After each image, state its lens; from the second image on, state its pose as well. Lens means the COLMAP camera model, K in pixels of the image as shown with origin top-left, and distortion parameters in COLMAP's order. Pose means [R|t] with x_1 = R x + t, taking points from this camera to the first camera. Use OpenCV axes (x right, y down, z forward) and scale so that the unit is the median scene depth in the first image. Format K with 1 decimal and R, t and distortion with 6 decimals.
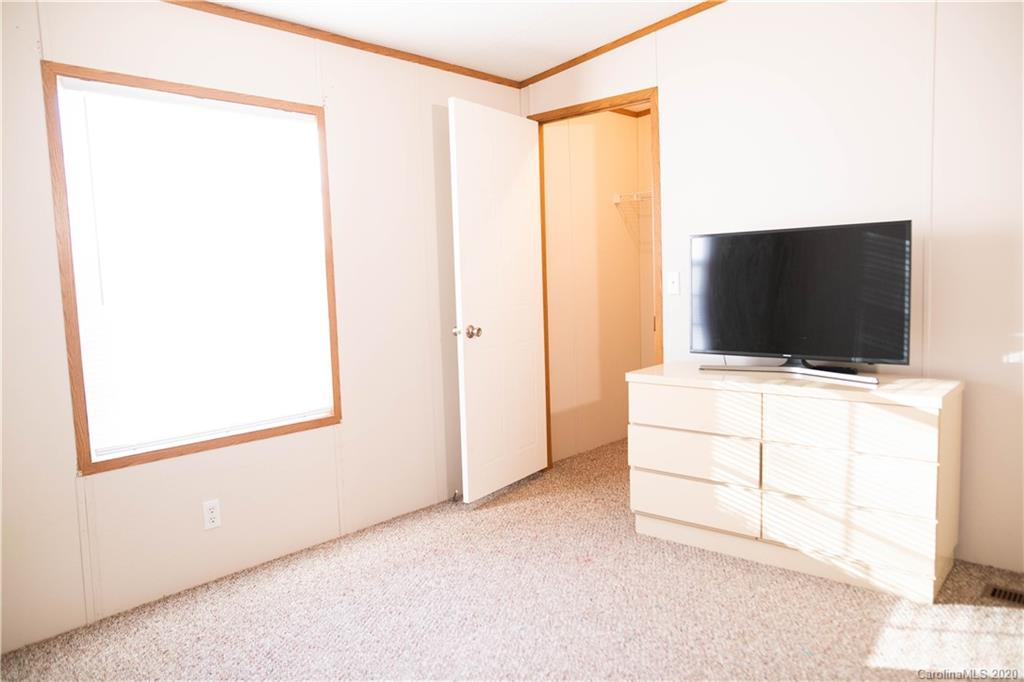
lens RADIAL K [[710.1, 0, 510.2], [0, 710.1, 340.9], [0, 0, 1]] dist [-0.051399, 0.036525]
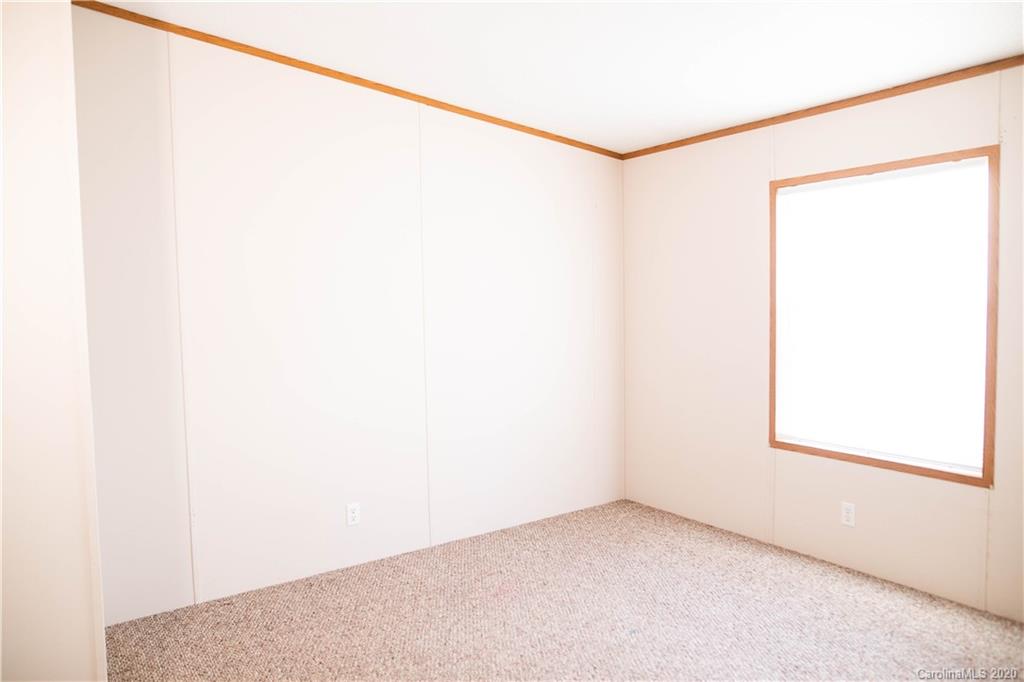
lens RADIAL K [[710.1, 0, 510.2], [0, 710.1, 341.7], [0, 0, 1]] dist [-0.051399, 0.036525]
pose [[-0.228469, 0.105770, -0.967789, 0.910526], [-0.057181, 0.990907, 0.121796, -0.176841], [0.971871, 0.083166, -0.220343, 0.704006]]
